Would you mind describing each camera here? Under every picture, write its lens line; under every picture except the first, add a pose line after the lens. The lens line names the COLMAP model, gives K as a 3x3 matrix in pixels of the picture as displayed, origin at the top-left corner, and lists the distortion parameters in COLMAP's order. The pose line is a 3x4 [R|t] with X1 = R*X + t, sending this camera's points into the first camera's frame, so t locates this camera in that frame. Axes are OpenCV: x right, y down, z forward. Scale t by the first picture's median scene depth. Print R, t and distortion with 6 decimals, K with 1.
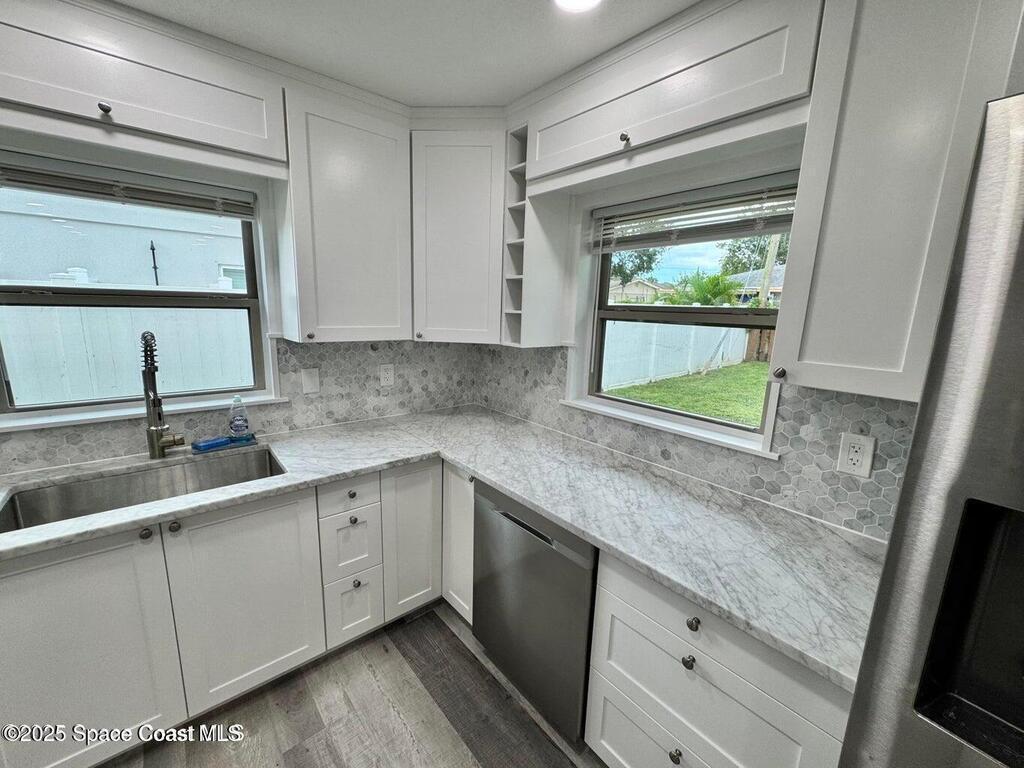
lens RADIAL K [[410.4, 0, 510.3], [0, 410.4, 382.5], [0, 0, 1]] dist [-0.001514, -0.000161]
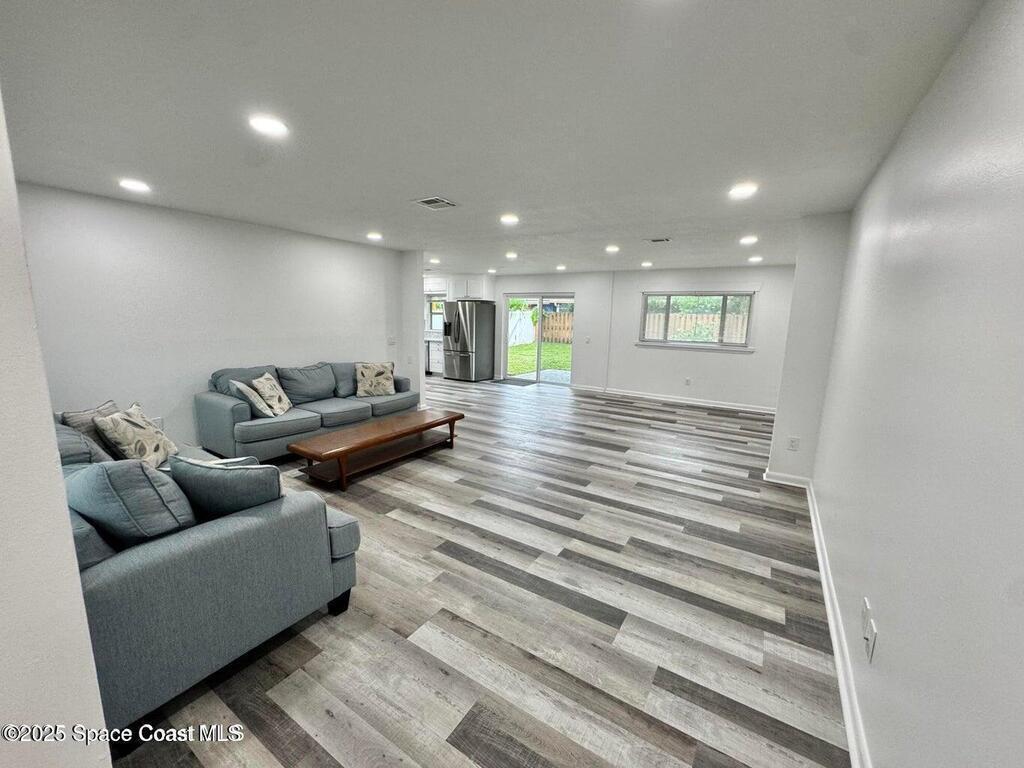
lens RADIAL K [[411.2, 0, 512.0], [0, 411.2, 384.0], [0, 0, 1]] dist [-0.001394, 0.000014]
pose [[0.954172, -0.060035, 0.293176, -0.489468], [0.063875, 0.997952, -0.003531, 1.012420], [-0.292364, 0.022096, 0.956052, -5.369871]]
